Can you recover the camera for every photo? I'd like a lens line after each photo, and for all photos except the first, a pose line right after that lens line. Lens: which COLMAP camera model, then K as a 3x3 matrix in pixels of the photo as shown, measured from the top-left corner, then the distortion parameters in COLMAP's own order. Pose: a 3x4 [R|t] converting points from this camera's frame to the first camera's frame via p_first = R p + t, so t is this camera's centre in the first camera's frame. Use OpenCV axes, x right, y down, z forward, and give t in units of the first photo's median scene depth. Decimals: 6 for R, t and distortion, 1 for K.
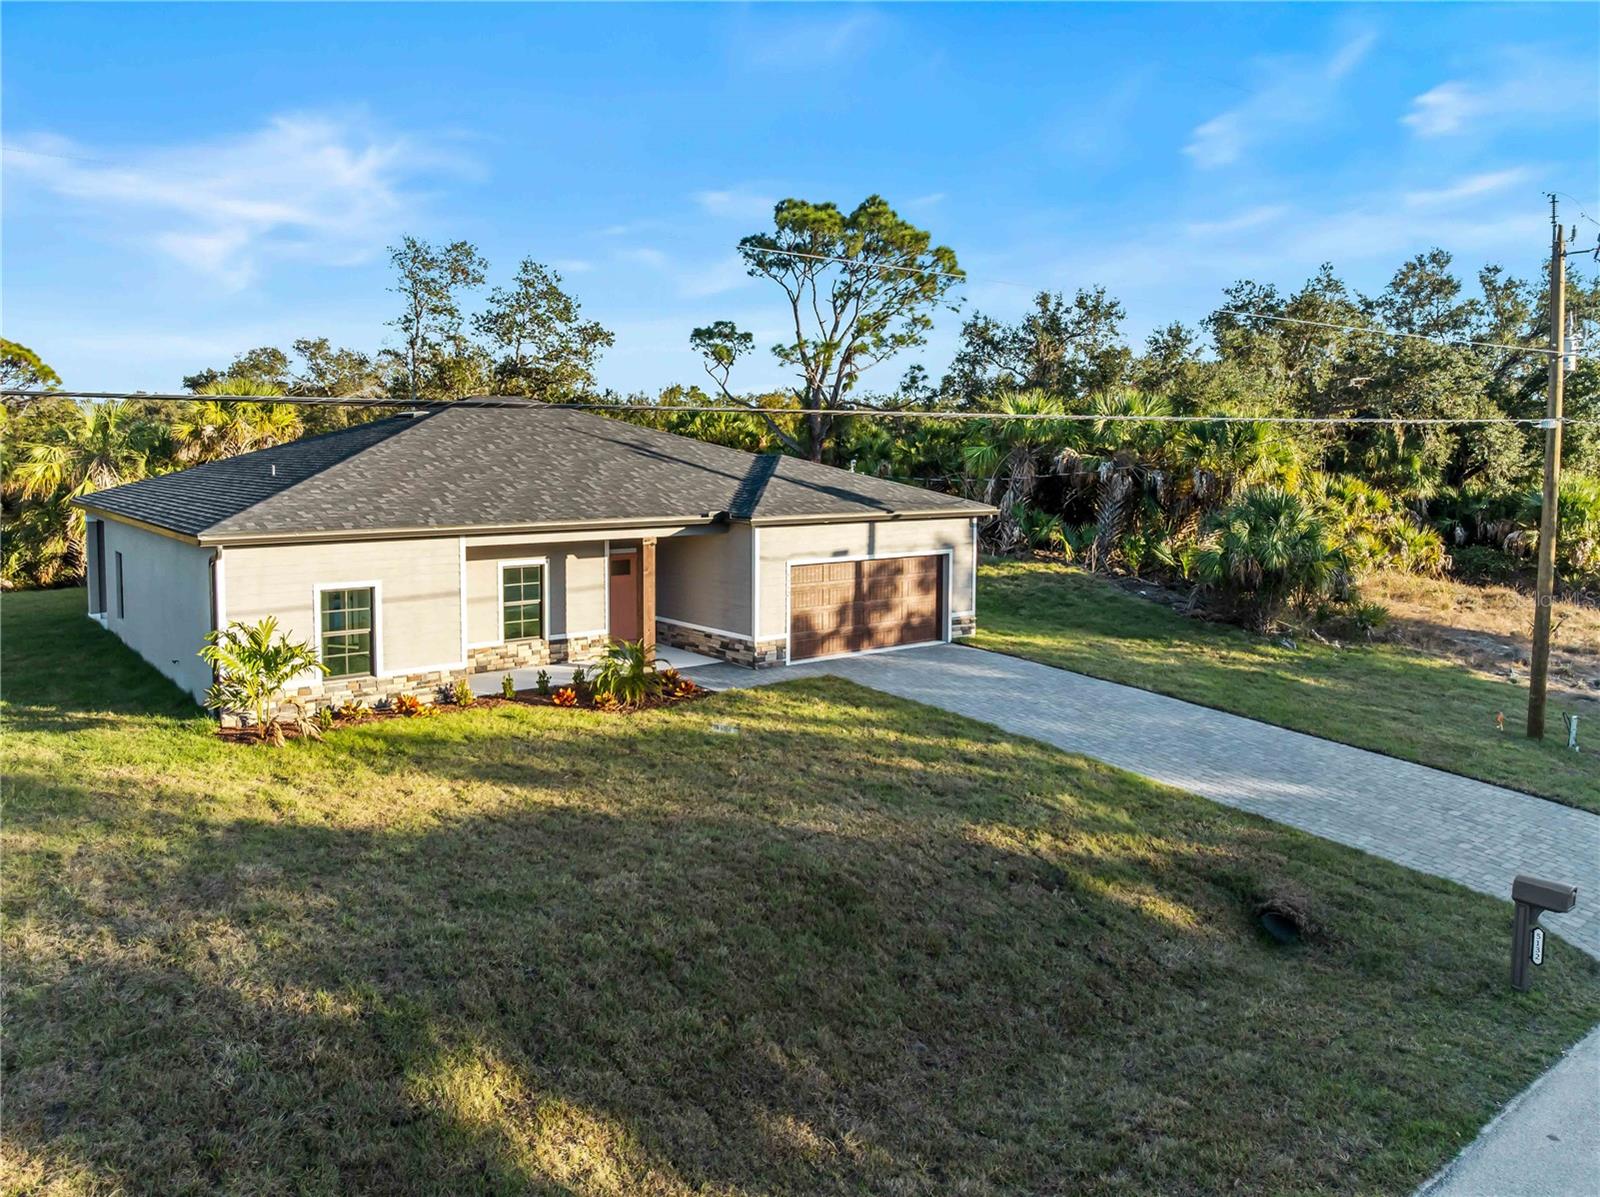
lens RADIAL K [[1156.1, 0, 788.0], [0, 1156.1, 561.8], [0, 0, 1]] dist [-0.037482, -0.002177]
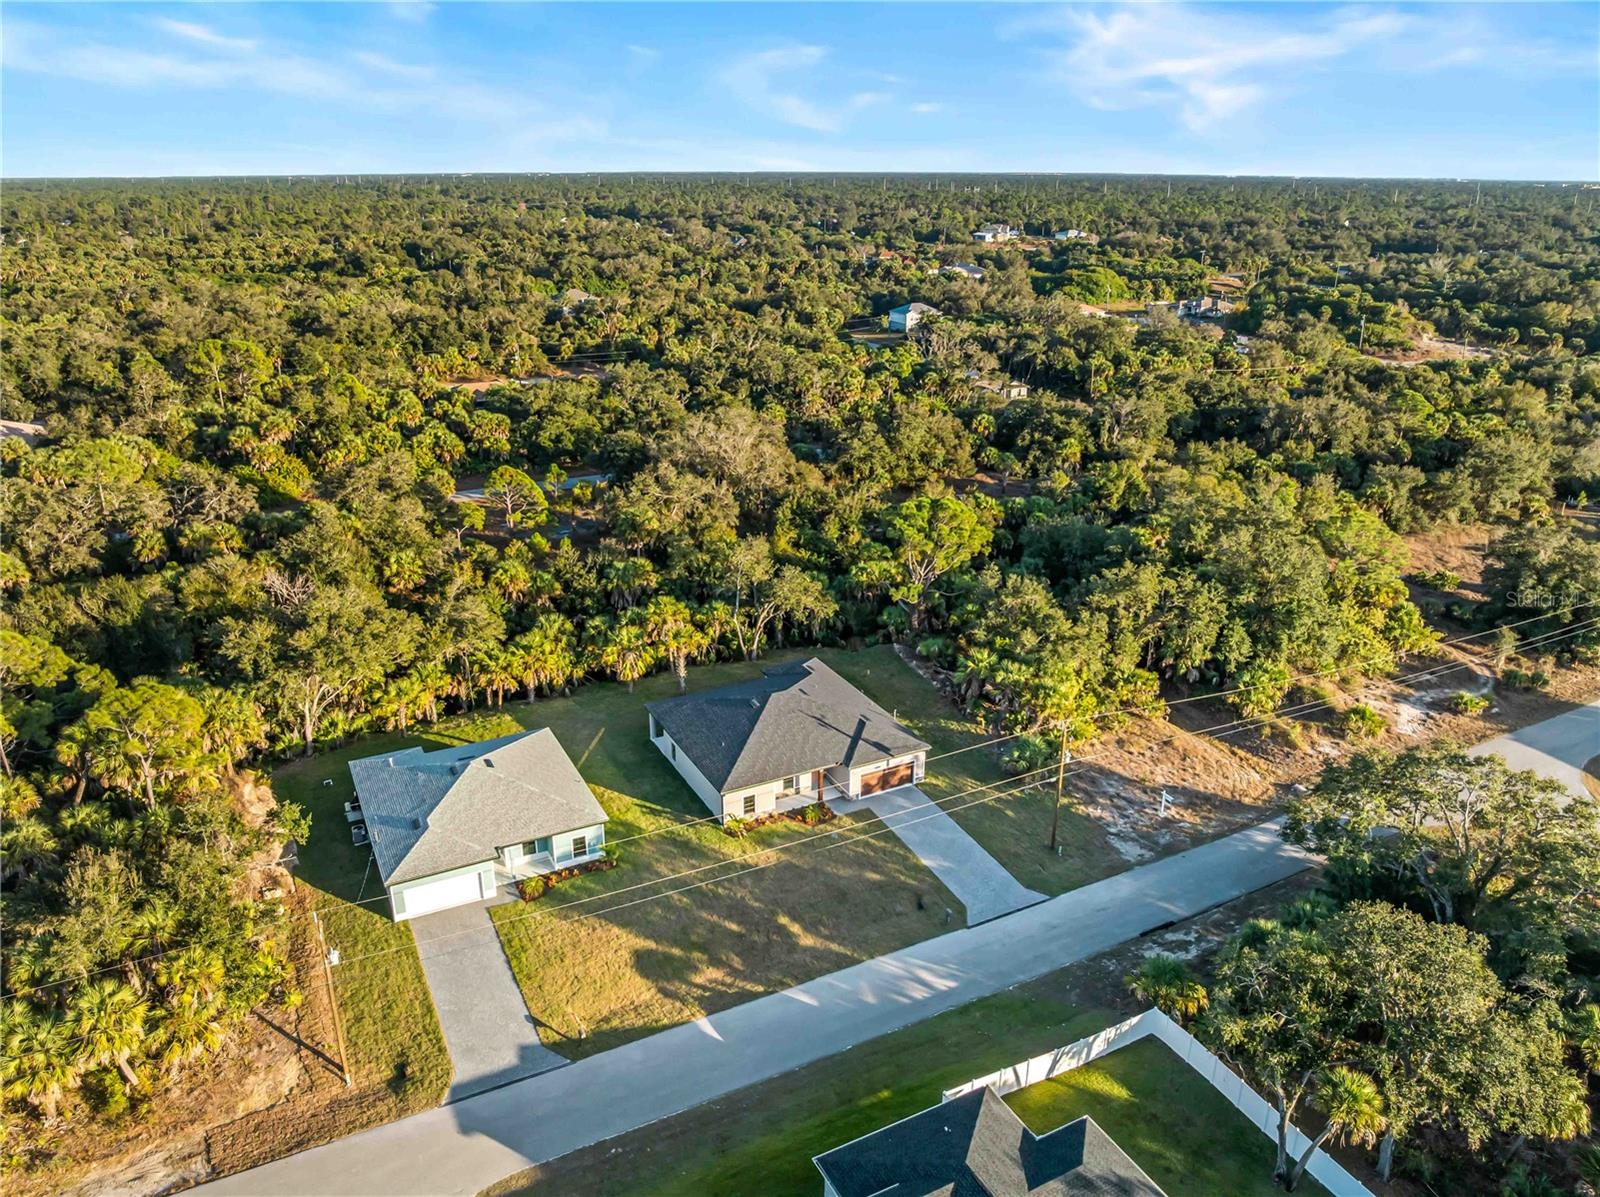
lens RADIAL K [[1156.1, 0, 799.6], [0, 1156.1, 607.8], [0, 0, 1]] dist [-0.037482, -0.002177]
pose [[0.982366, 0.073464, -0.171930, 0.391841], [-0.022475, 0.959302, 0.281485, -1.501434], [0.185612, -0.272658, 0.944037, -2.289453]]
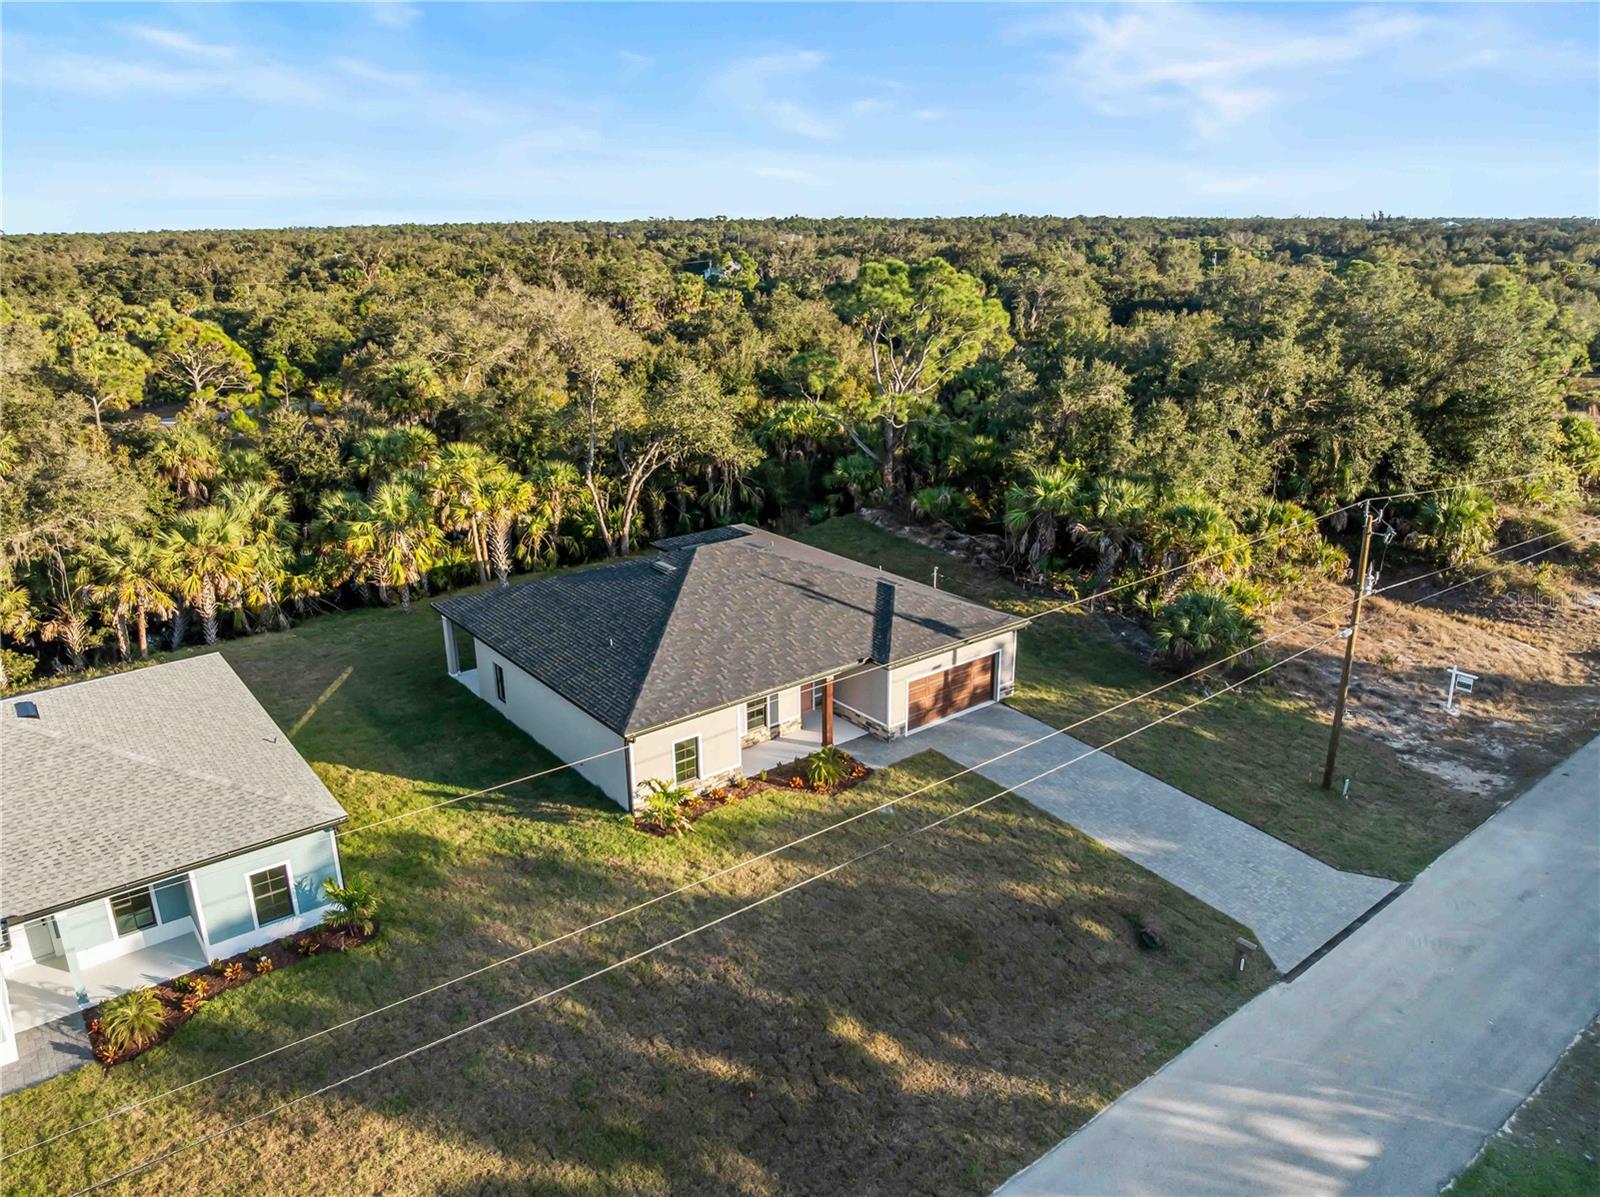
lens RADIAL K [[1156.1, 0, 789.8], [0, 1156.1, 595.3], [0, 0, 1]] dist [-0.037482, -0.002177]
pose [[0.999854, -0.009962, -0.013897, -0.149060], [0.012893, 0.973083, 0.230094, -0.518309], [0.011231, -0.230240, 0.973069, -0.639039]]
